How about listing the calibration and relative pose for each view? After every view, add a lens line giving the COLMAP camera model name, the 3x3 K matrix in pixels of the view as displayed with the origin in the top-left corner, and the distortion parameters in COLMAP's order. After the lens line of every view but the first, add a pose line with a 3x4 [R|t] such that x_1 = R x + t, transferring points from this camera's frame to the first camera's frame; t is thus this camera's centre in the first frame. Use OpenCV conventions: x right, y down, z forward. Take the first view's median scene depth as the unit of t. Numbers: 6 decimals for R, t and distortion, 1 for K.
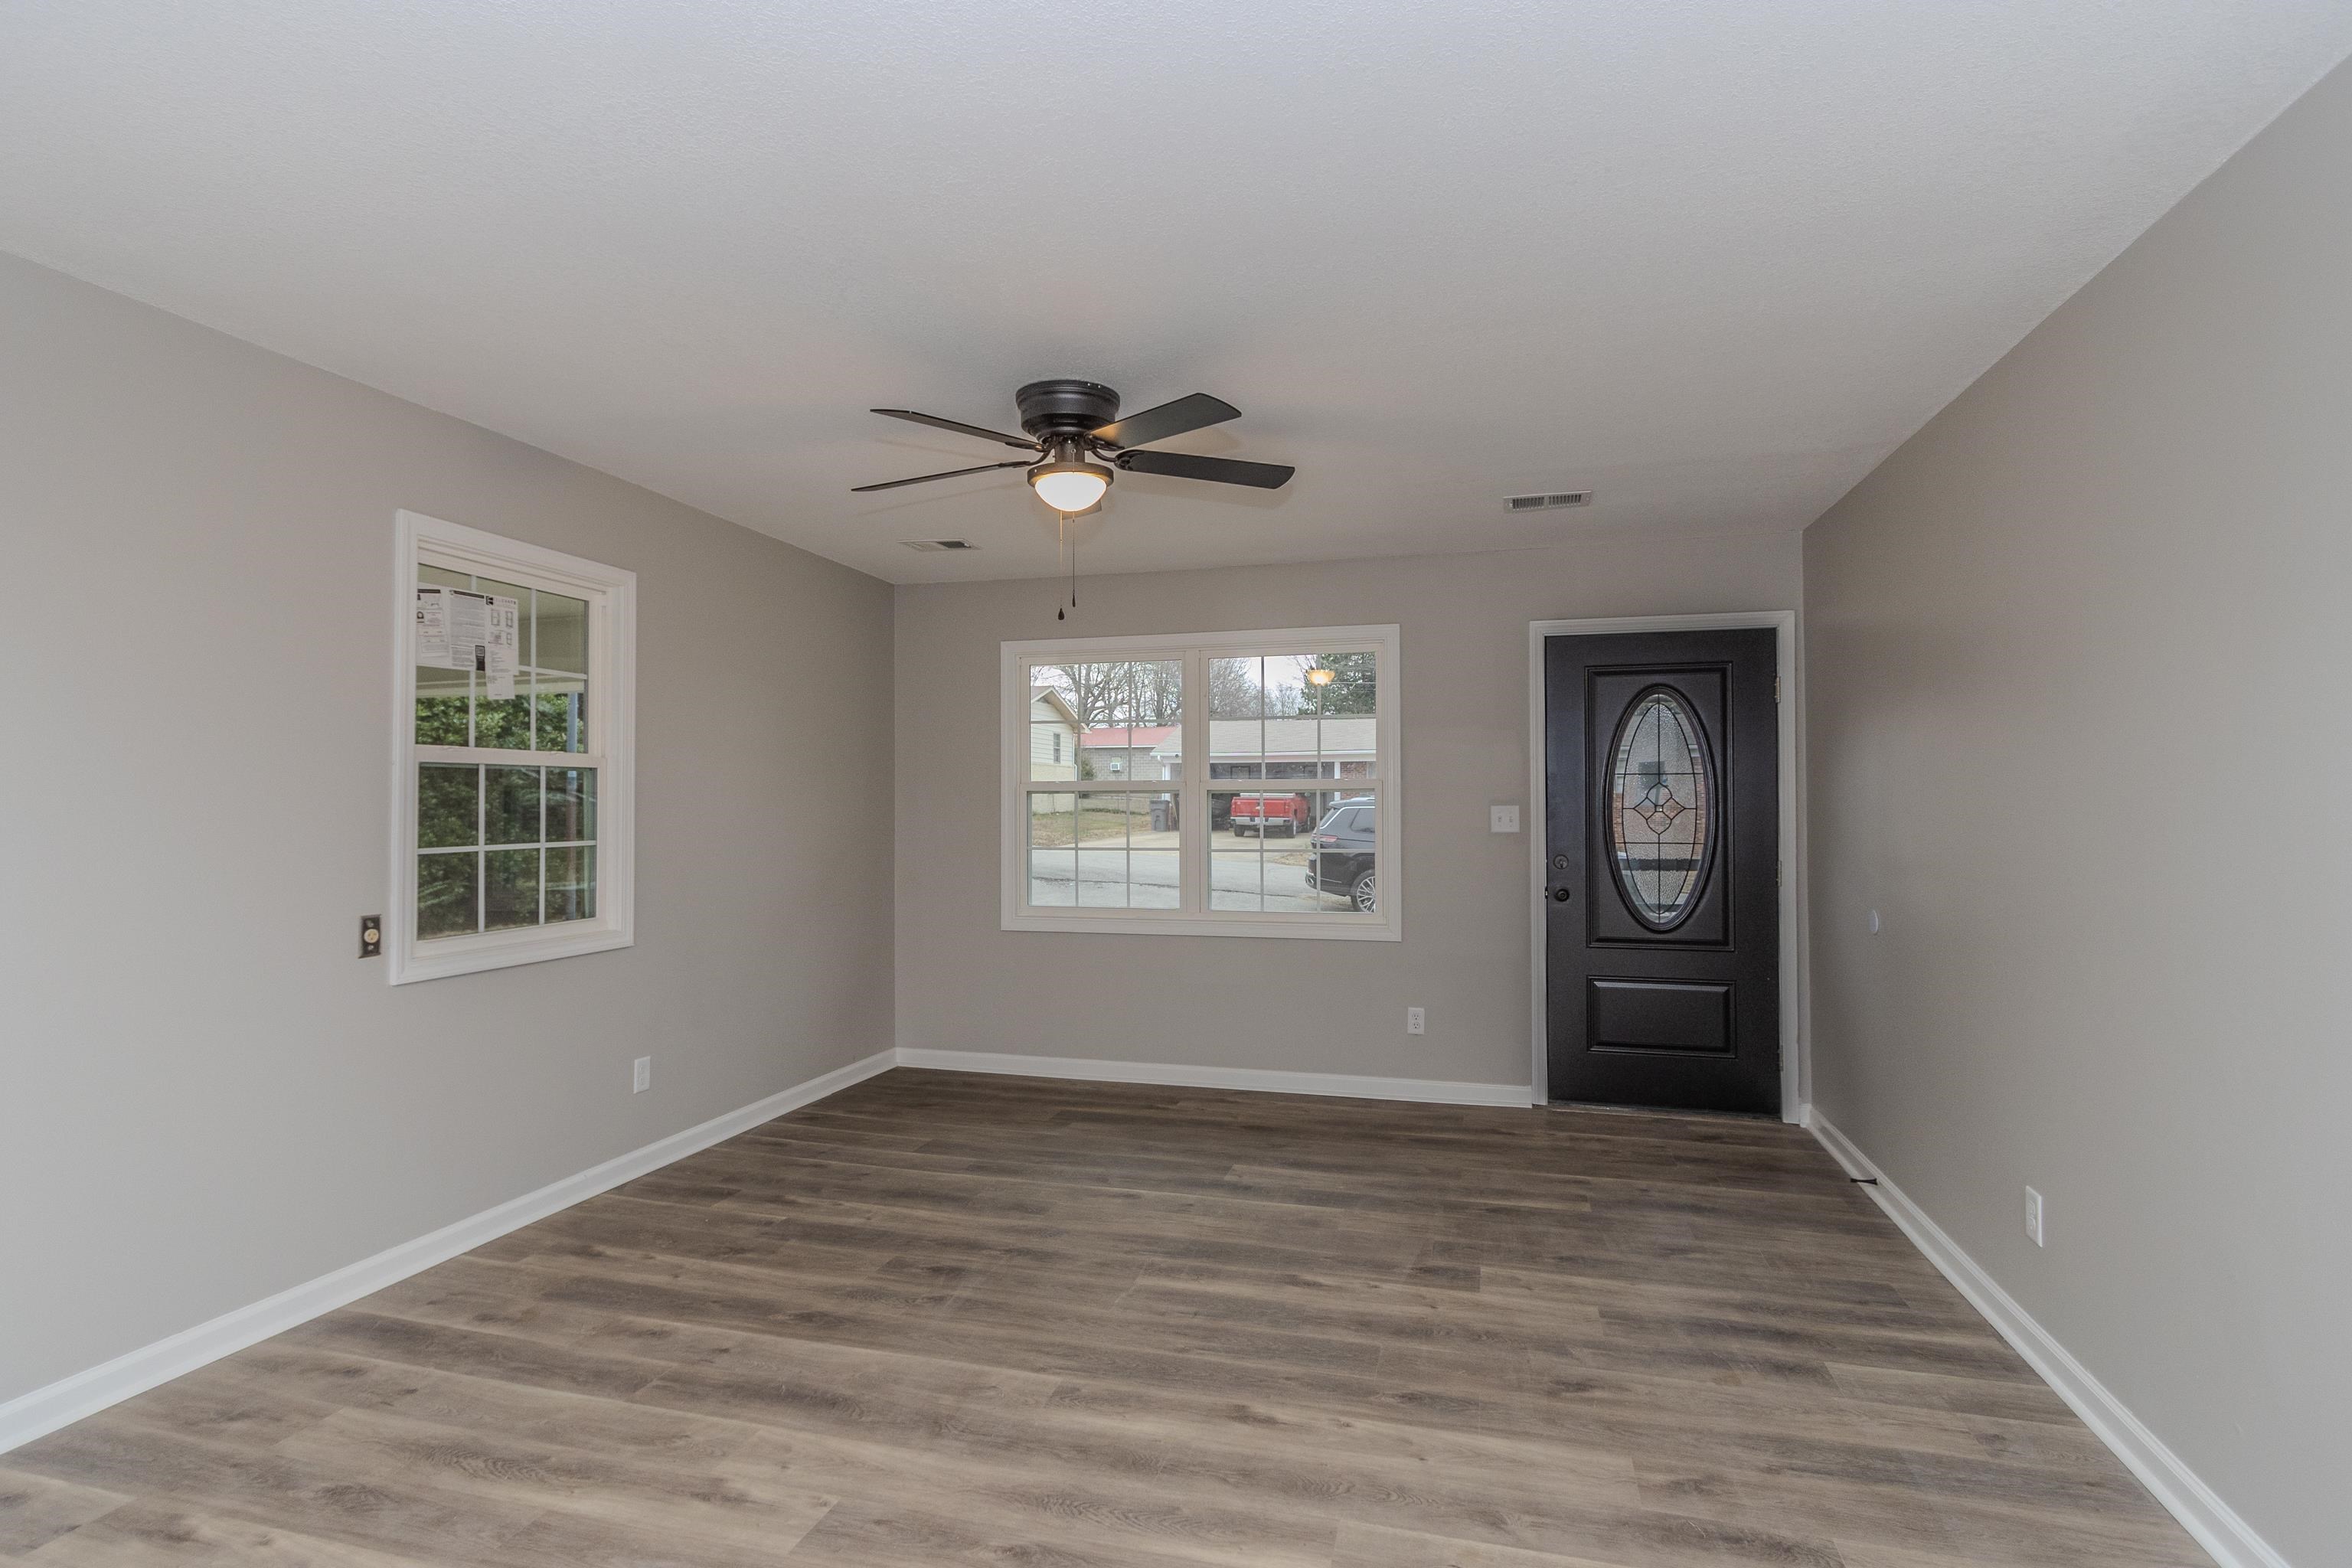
lens RADIAL K [[1119.1, 0, 1168.8], [0, 1119.1, 783.5], [0, 0, 1]] dist [0.013009, -0.005110]
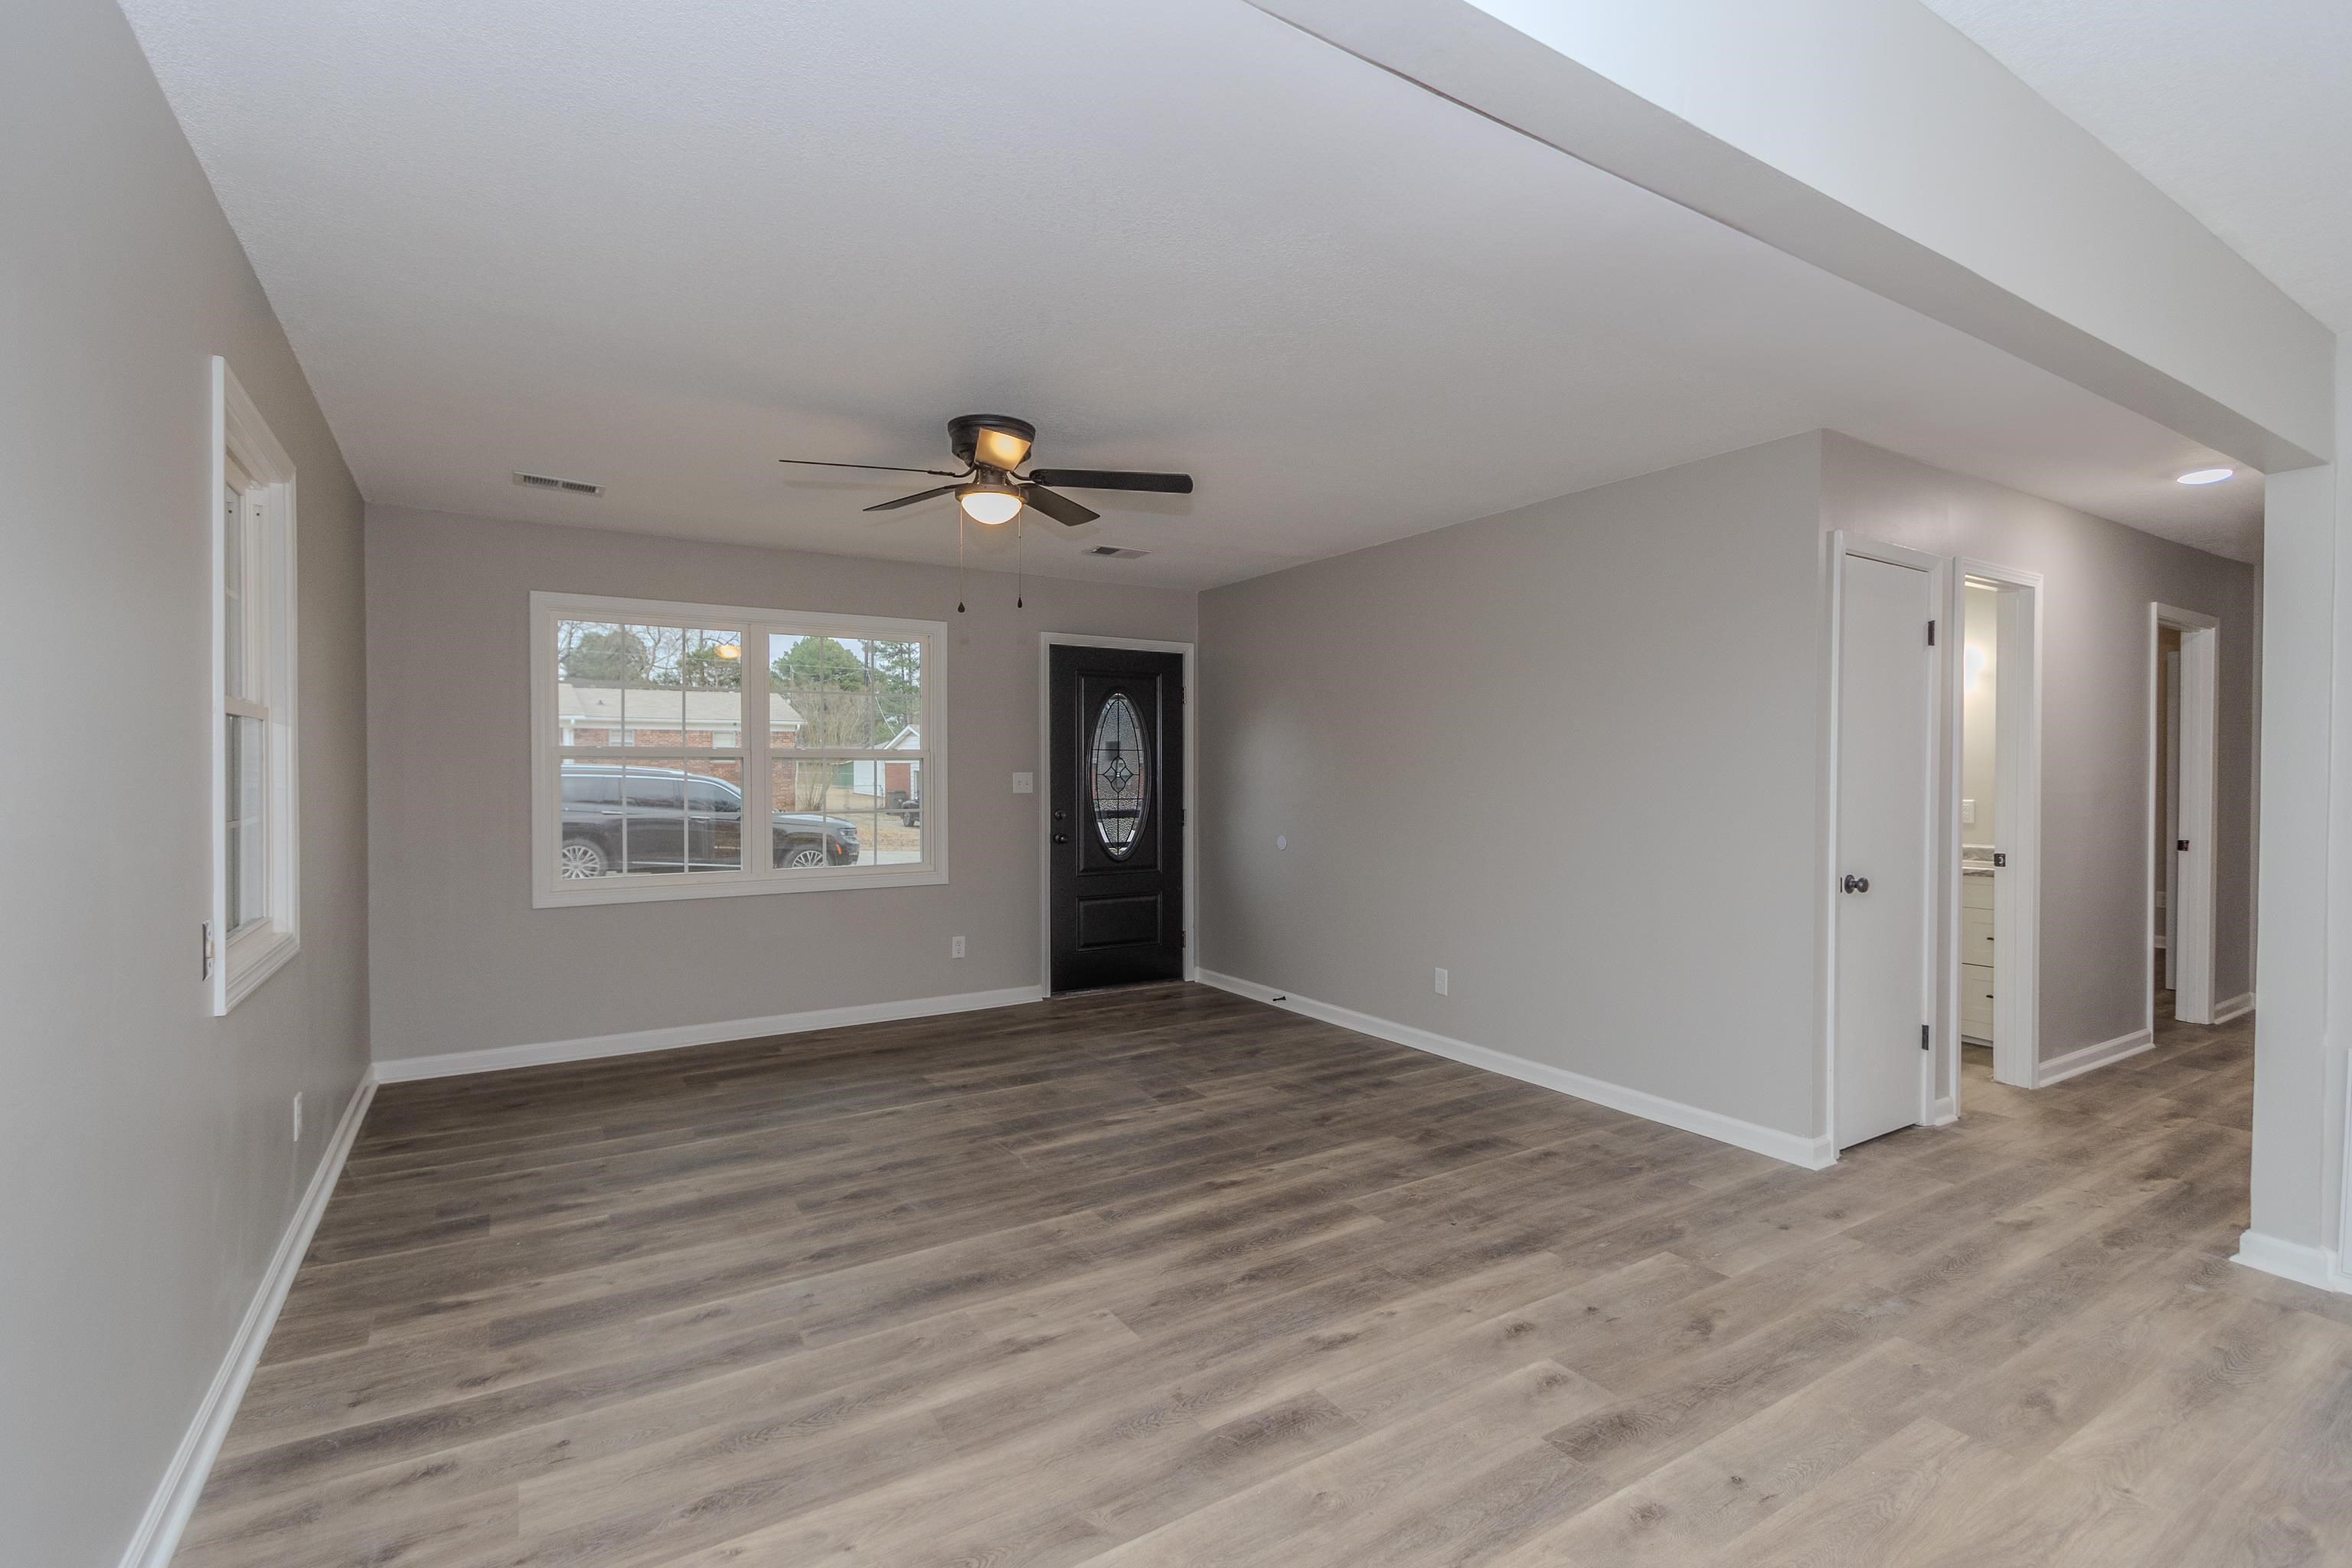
lens RADIAL K [[1052.6, 0, 1127.8], [0, 1052.6, 778.6], [0, 0, 1]] dist [0.006823, -0.000145]
pose [[0.694592, -0.002962, 0.719398, -0.713362], [-0.013813, 0.999752, 0.017454, 0.005564], [-0.719271, -0.022061, 0.694379, 0.099478]]
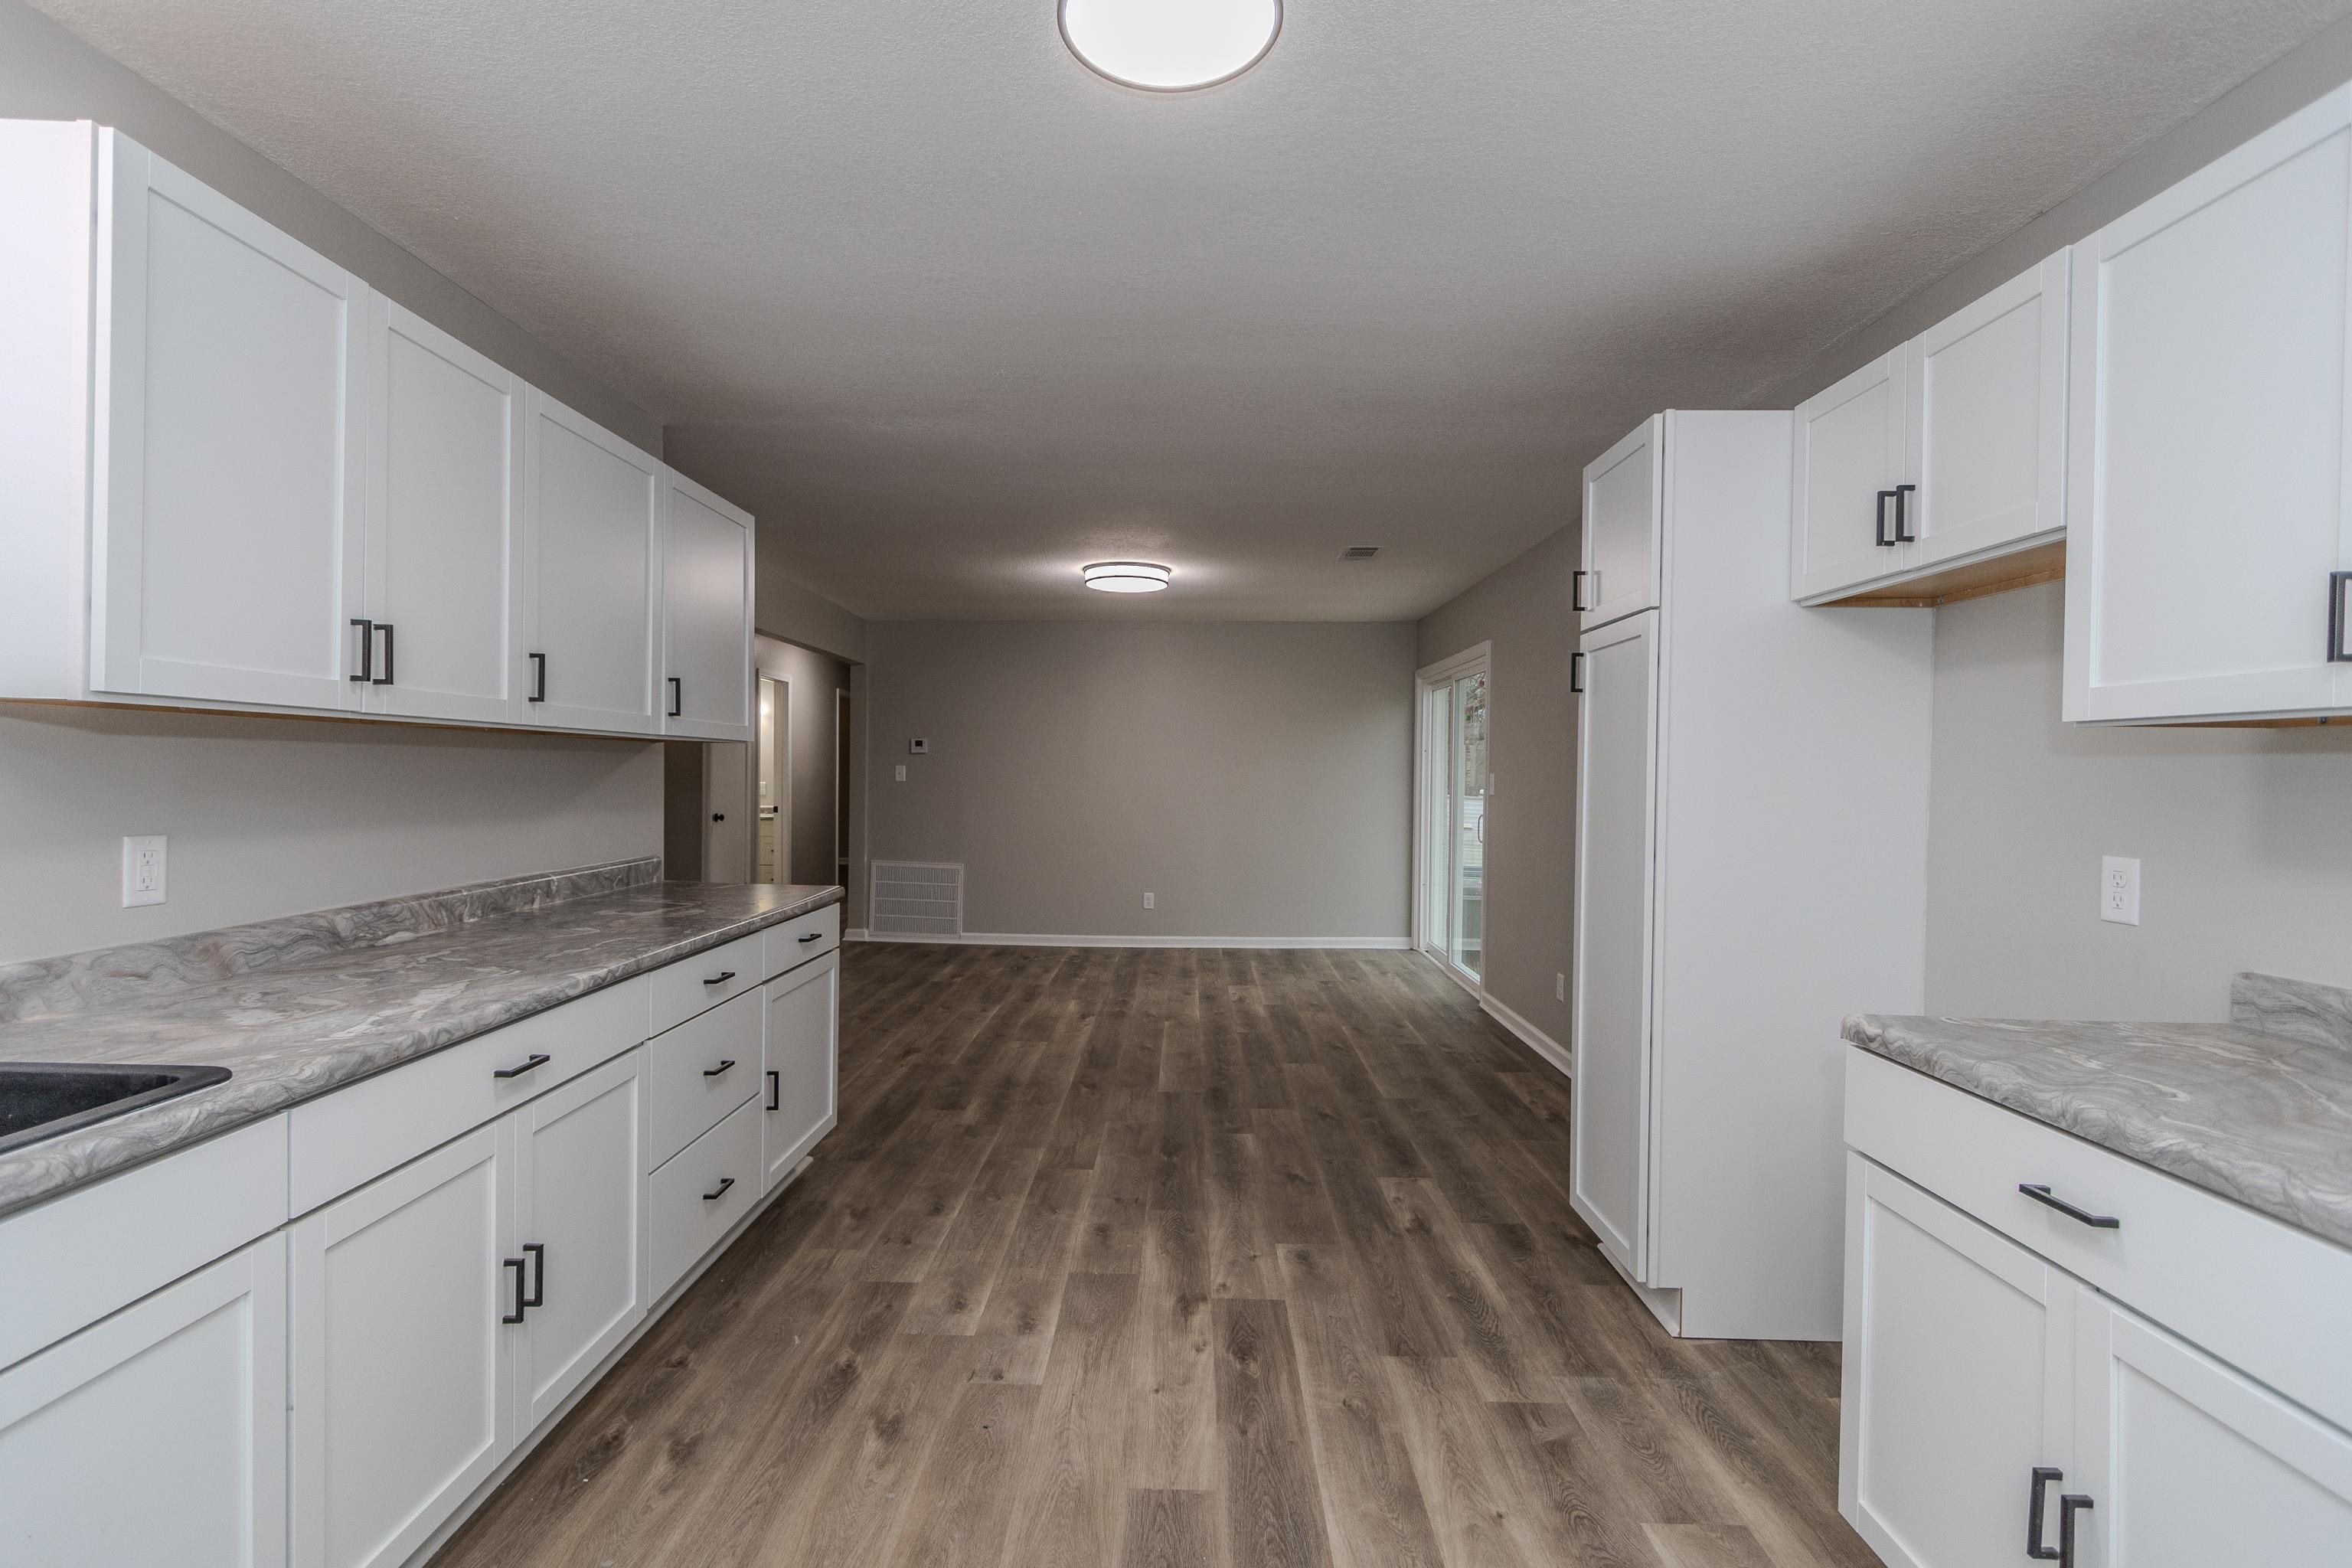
lens RADIAL K [[1070.8, 0, 1176.0], [0, 1070.8, 784.0], [0, 0, 1]] dist [0.005540, -0.004211]
pose [[-0.263920, -0.012769, 0.964460, -2.121839], [-0.029989, 0.999538, 0.005027, 0.005215], [-0.964078, -0.027596, -0.264181, -0.050379]]
